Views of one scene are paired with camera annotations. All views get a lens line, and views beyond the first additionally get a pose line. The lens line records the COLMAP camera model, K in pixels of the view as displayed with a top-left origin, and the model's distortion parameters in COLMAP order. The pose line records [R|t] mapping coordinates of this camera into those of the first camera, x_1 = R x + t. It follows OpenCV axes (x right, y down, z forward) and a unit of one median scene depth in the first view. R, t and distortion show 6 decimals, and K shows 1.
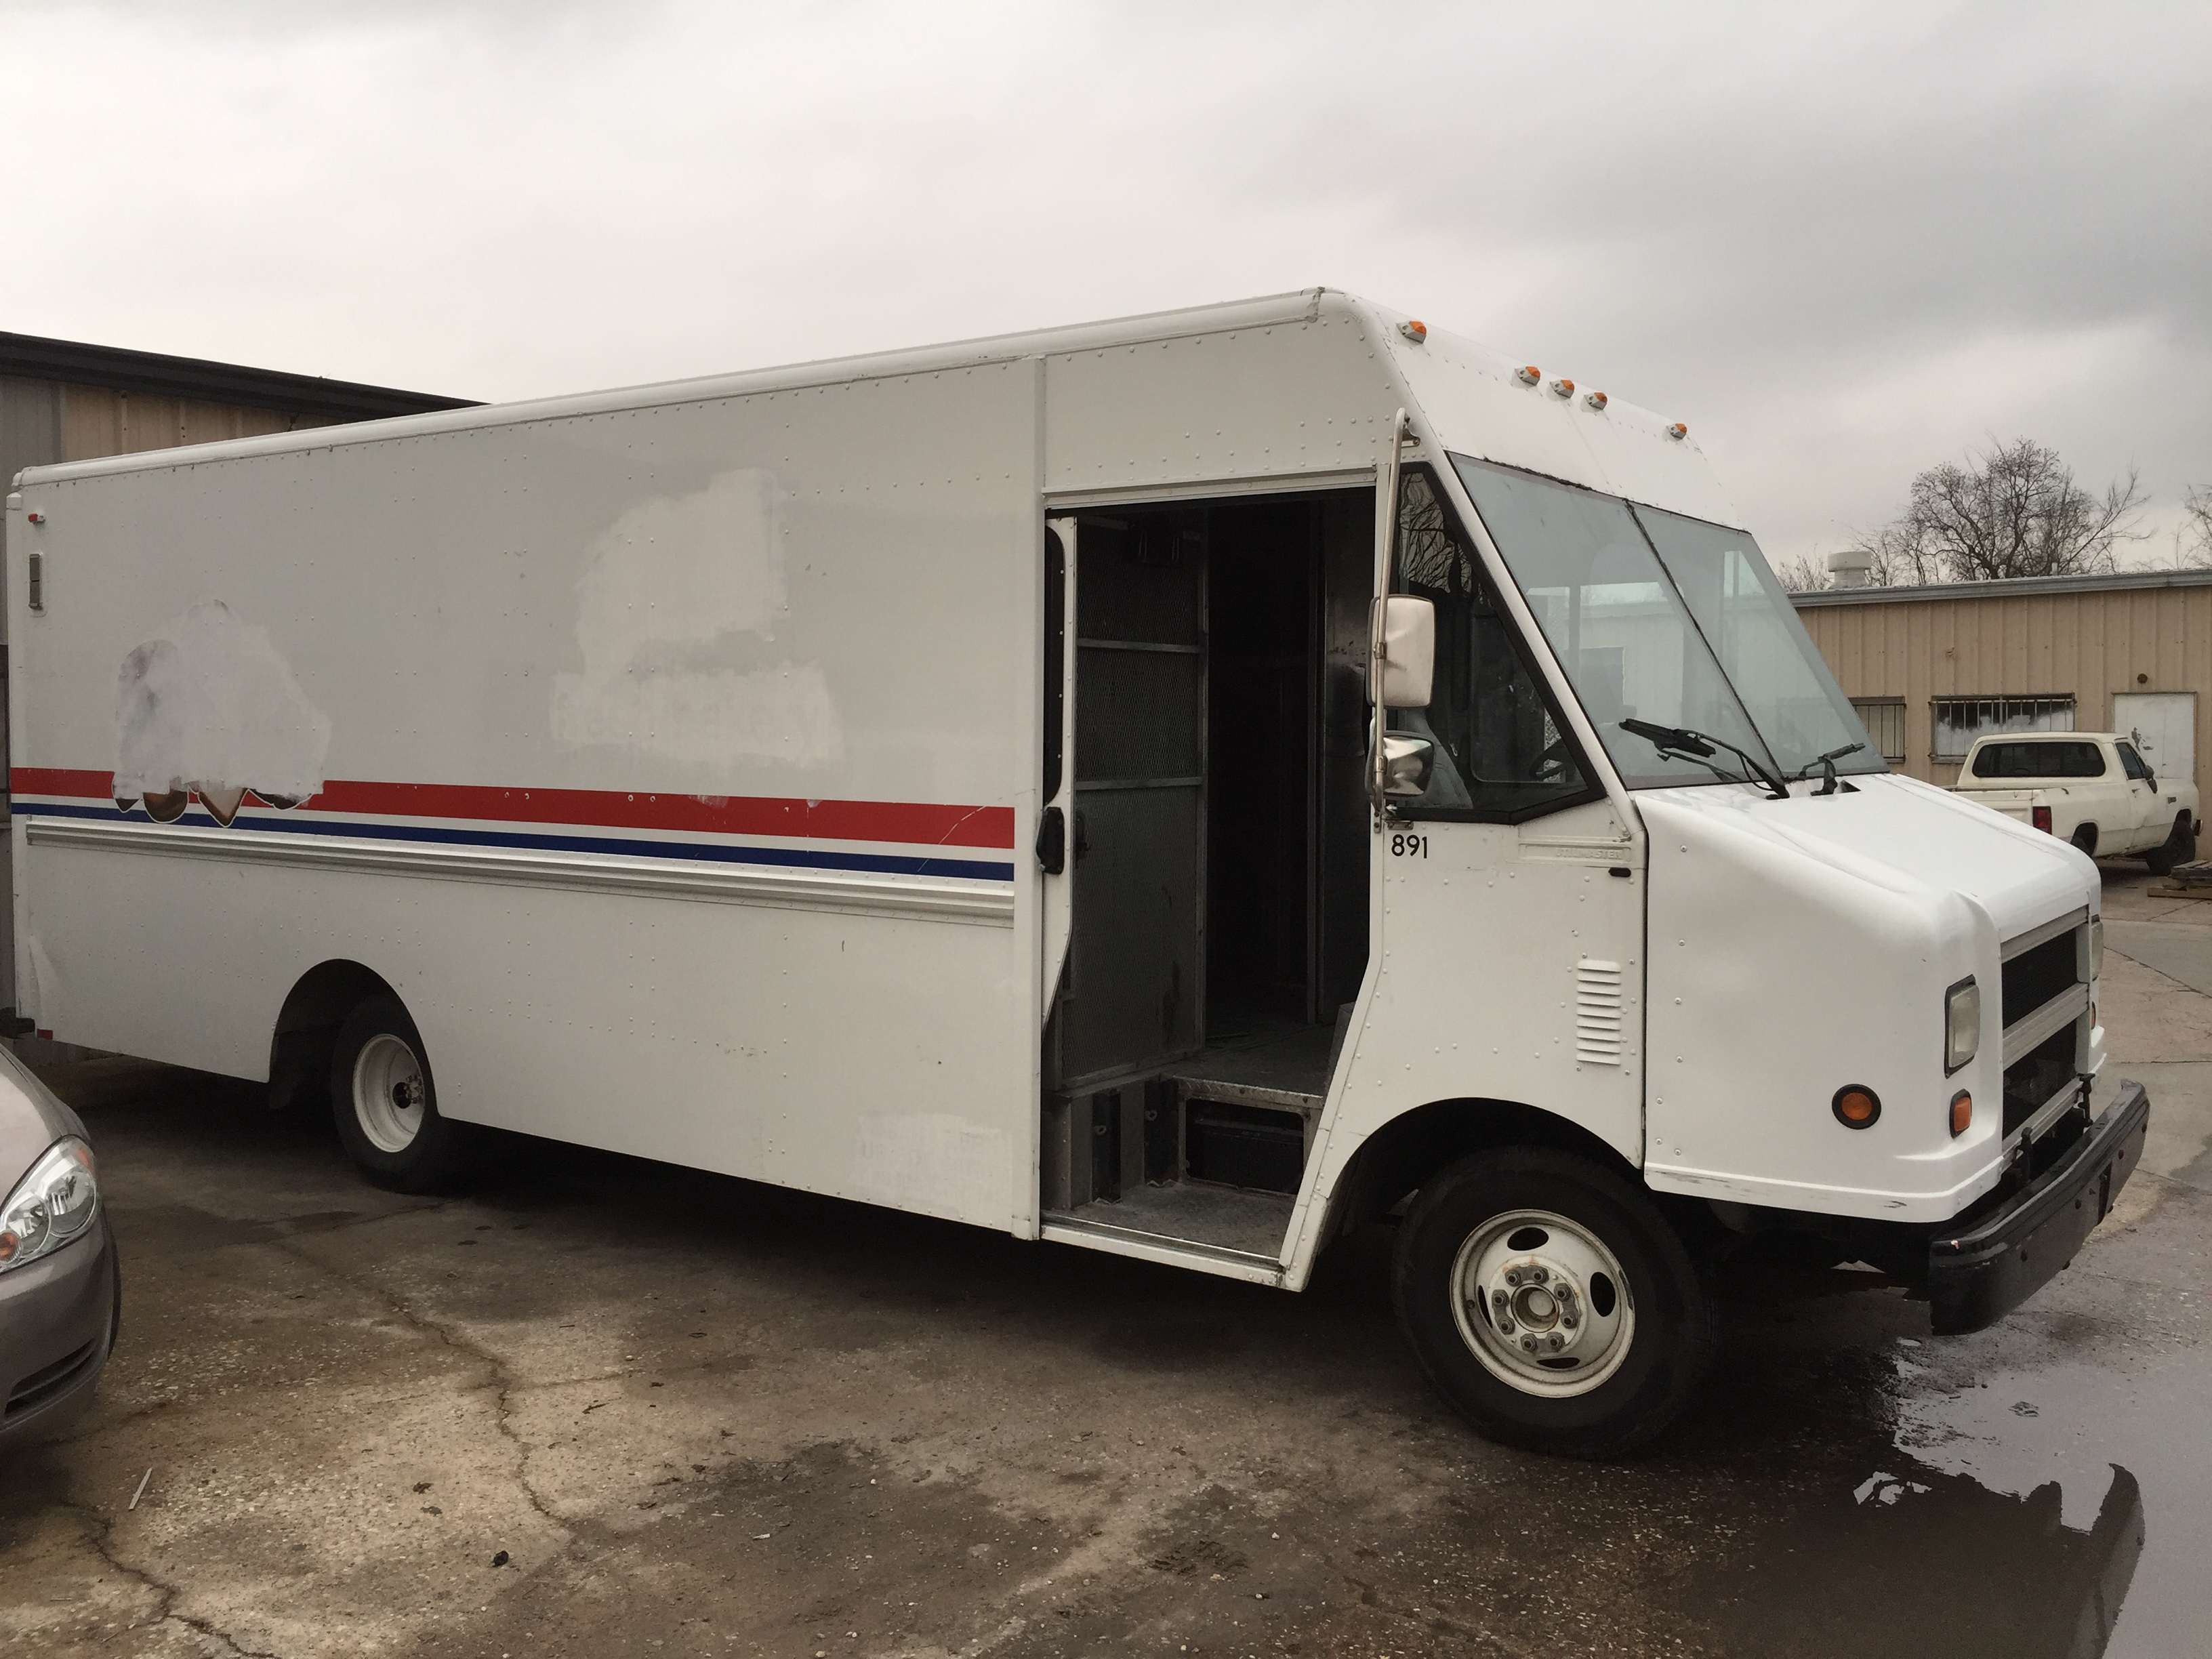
lens RADIAL K [[1889.3, 0, 1111.3], [0, 1889.3, 821.2], [0, 0, 1]] dist [0.074180, -0.109057]
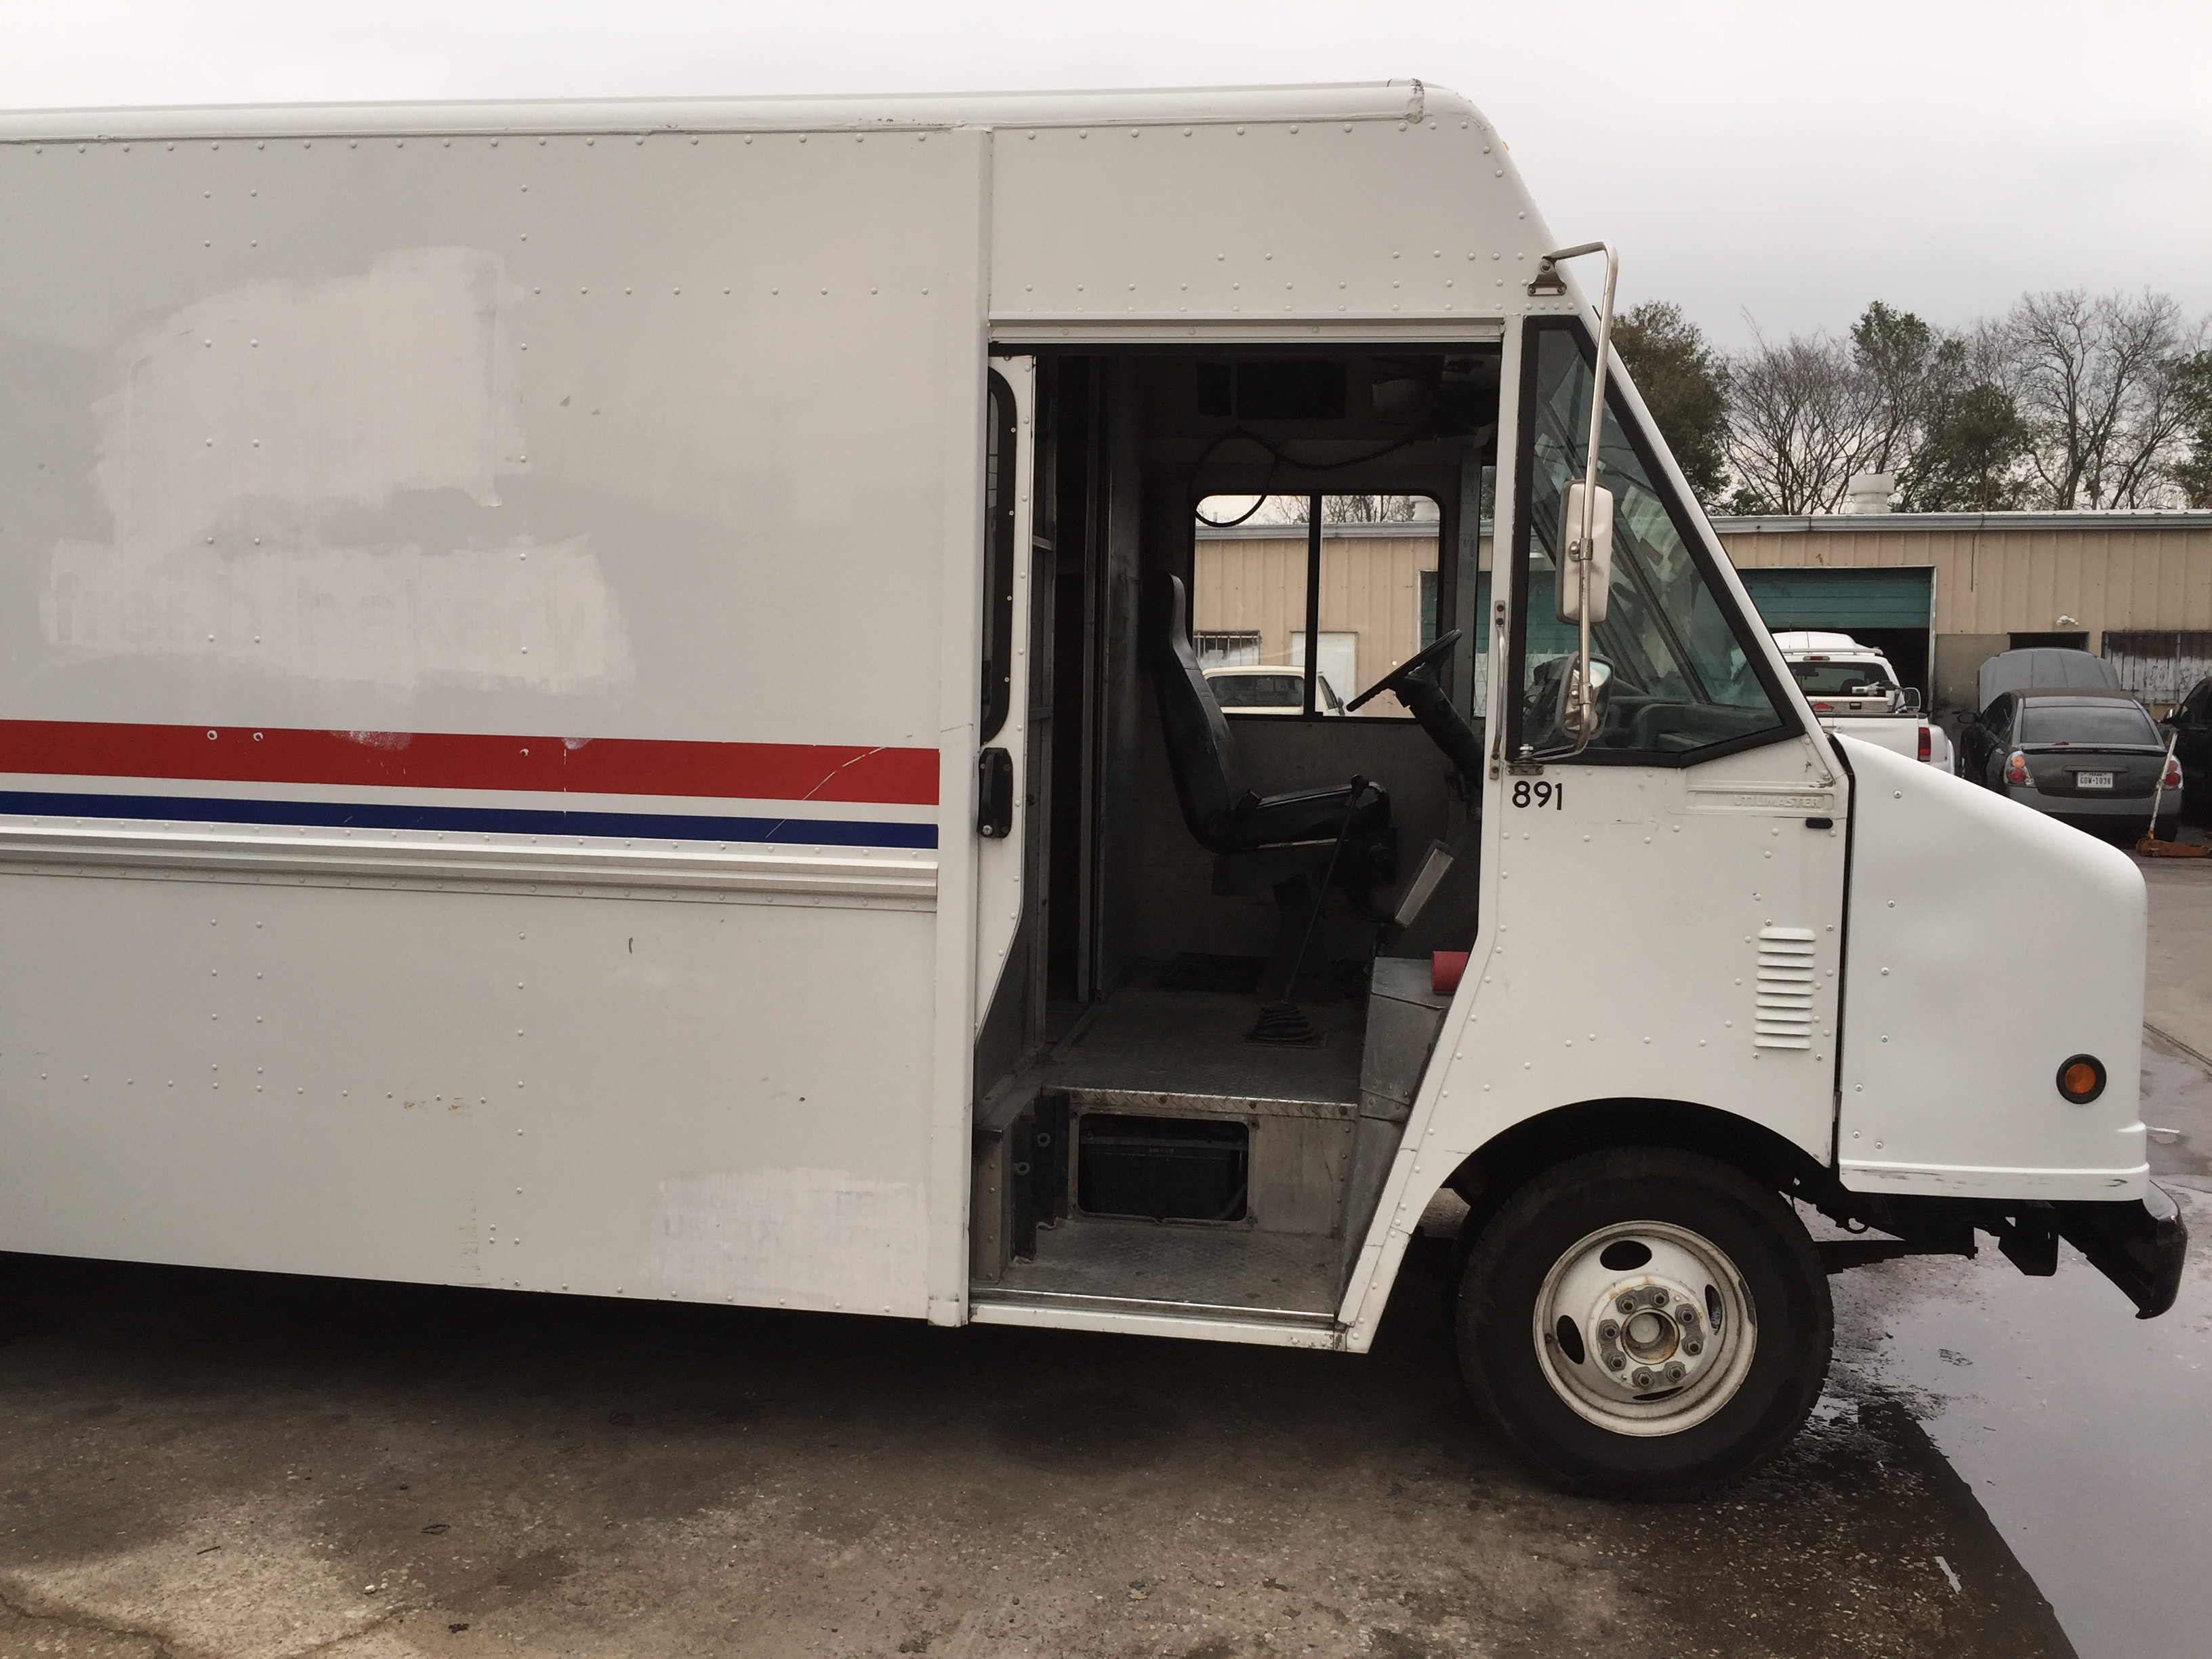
lens RADIAL K [[1889.3, 0, 1119.7], [0, 1889.3, 817.7], [0, 0, 1]] dist [0.074180, -0.109057]
pose [[0.893848, -0.022922, 0.447784, -0.330605], [0.006386, 0.999242, 0.038404, -0.008622], [-0.448325, -0.031467, 0.893317, 0.321337]]
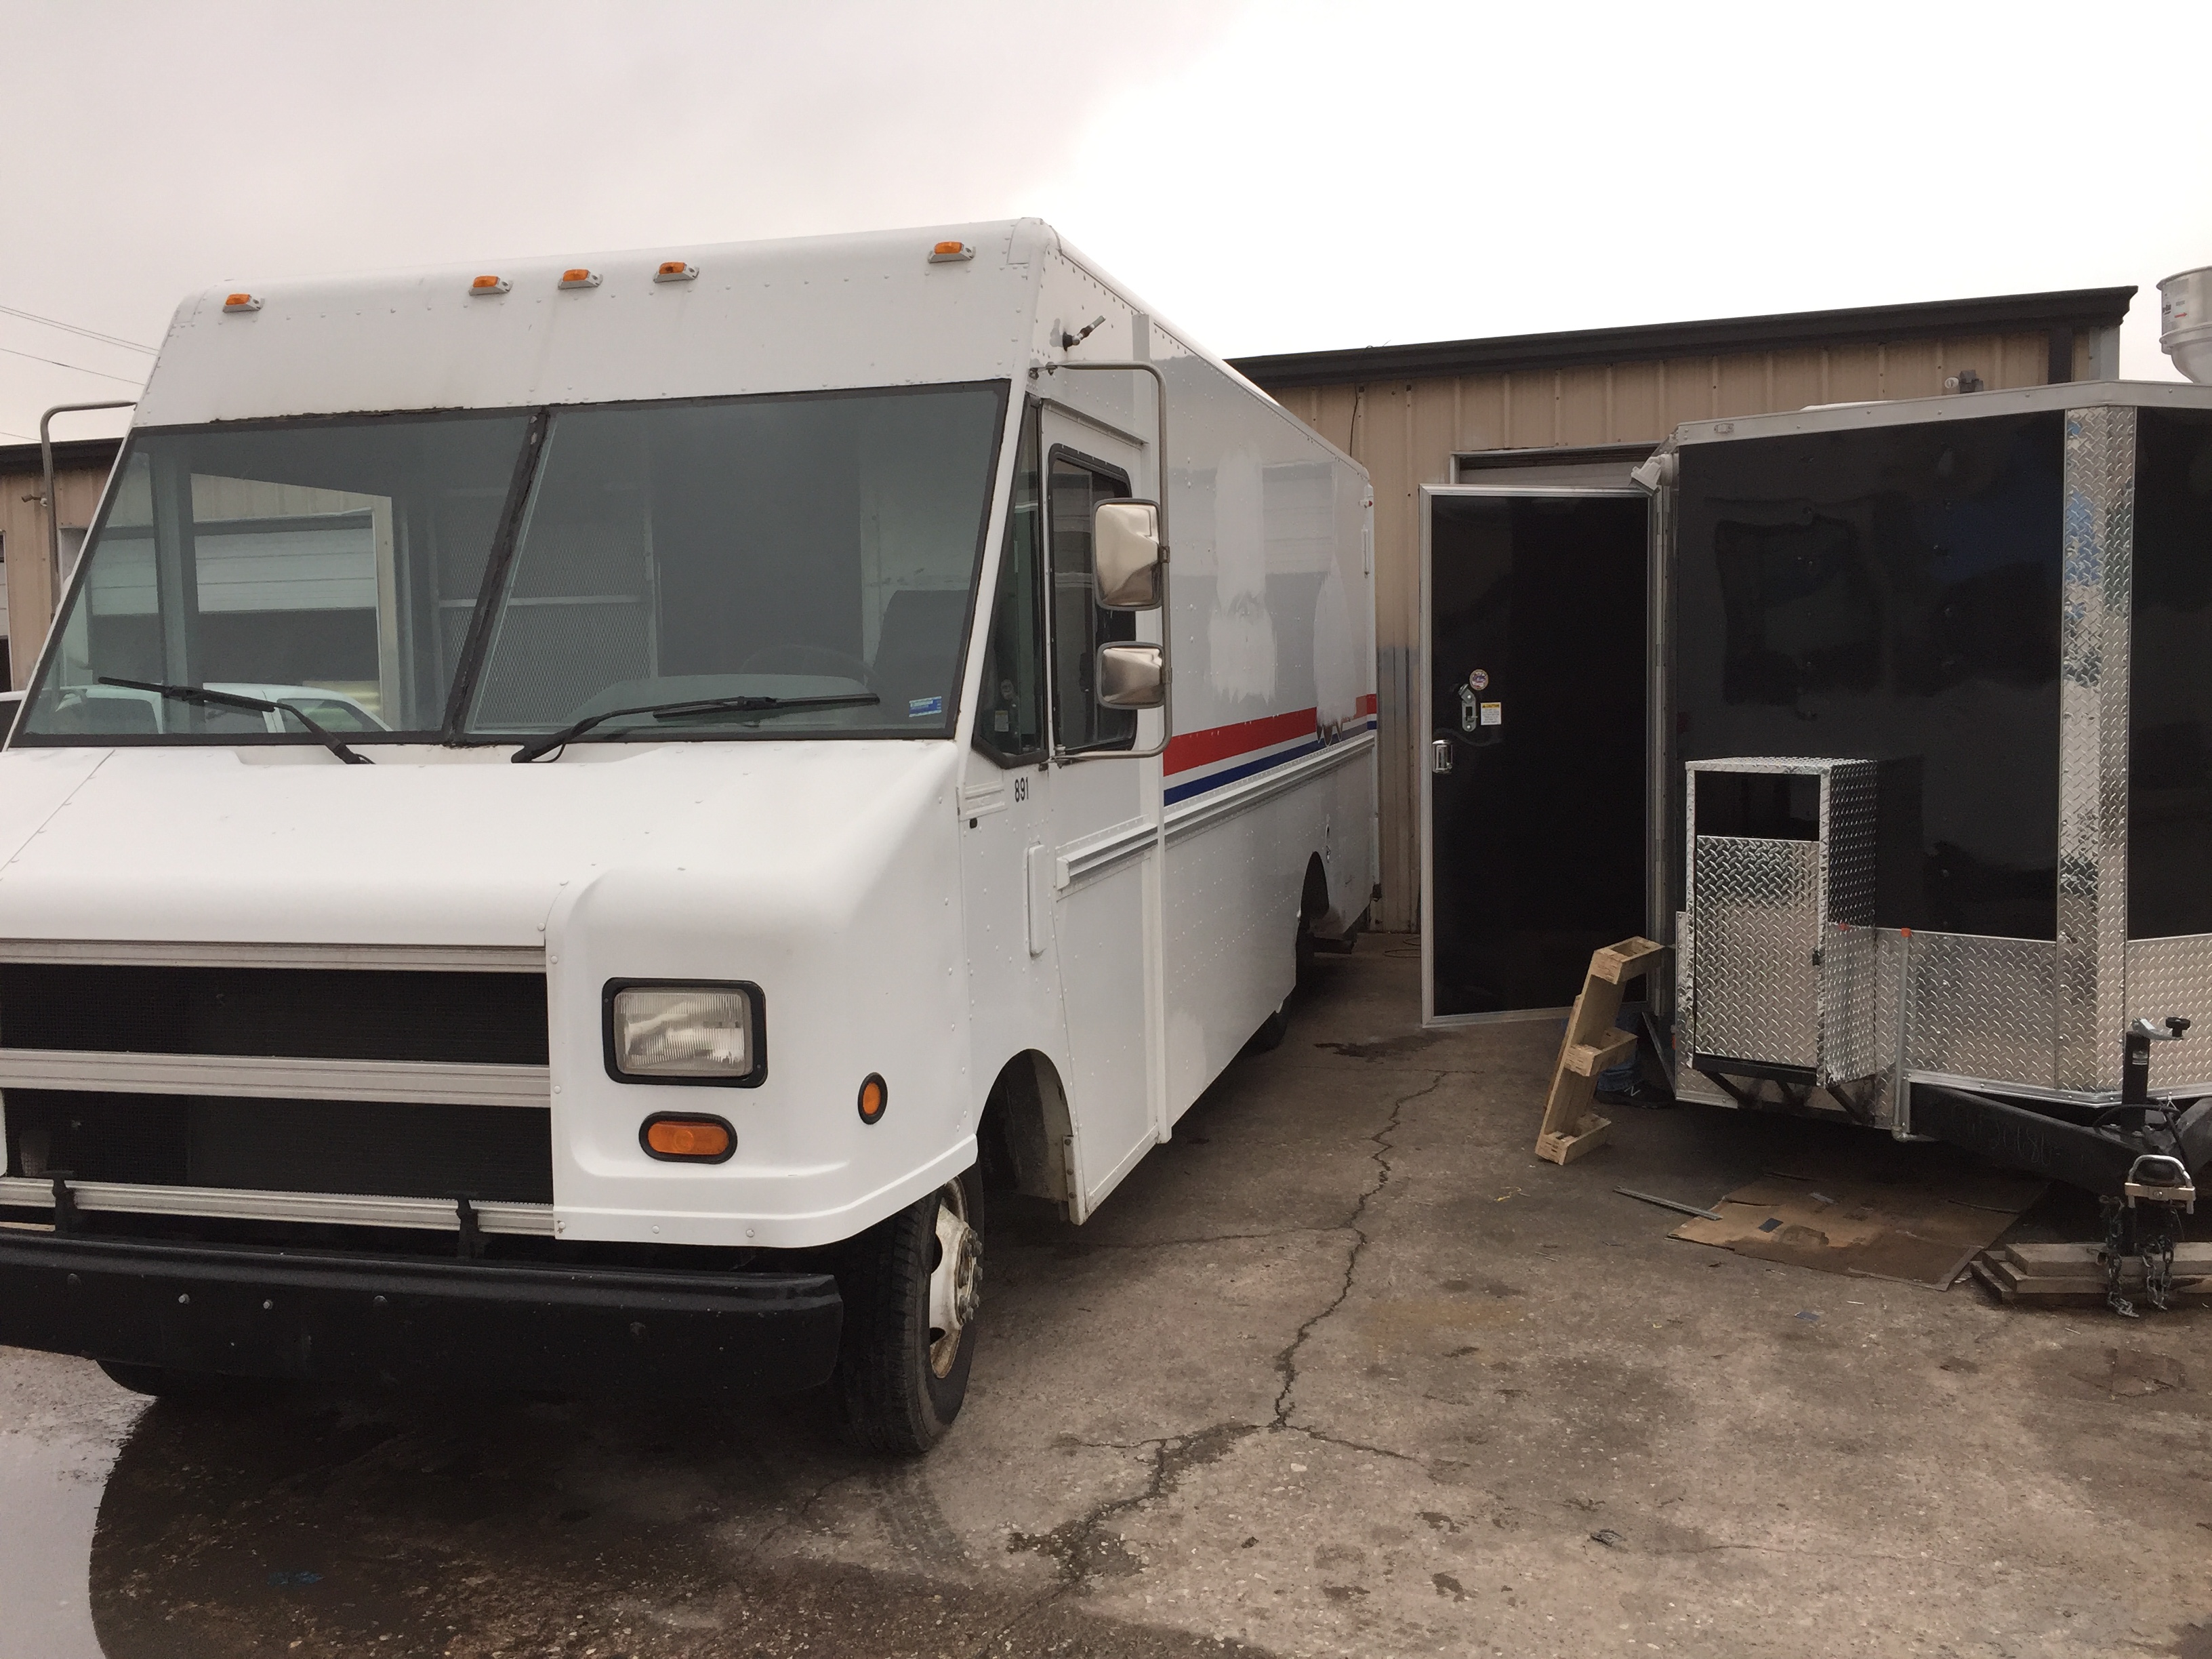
lens RADIAL K [[1889.3, 0, 1104.1], [0, 1889.3, 822.0], [0, 0, 1]] dist [0.074180, -0.109057]
pose [[0.338474, 0.060163, -0.939050, 1.266019], [-0.017173, 0.998183, 0.057762, -0.041151], [0.940819, -0.003425, 0.338892, 1.049151]]
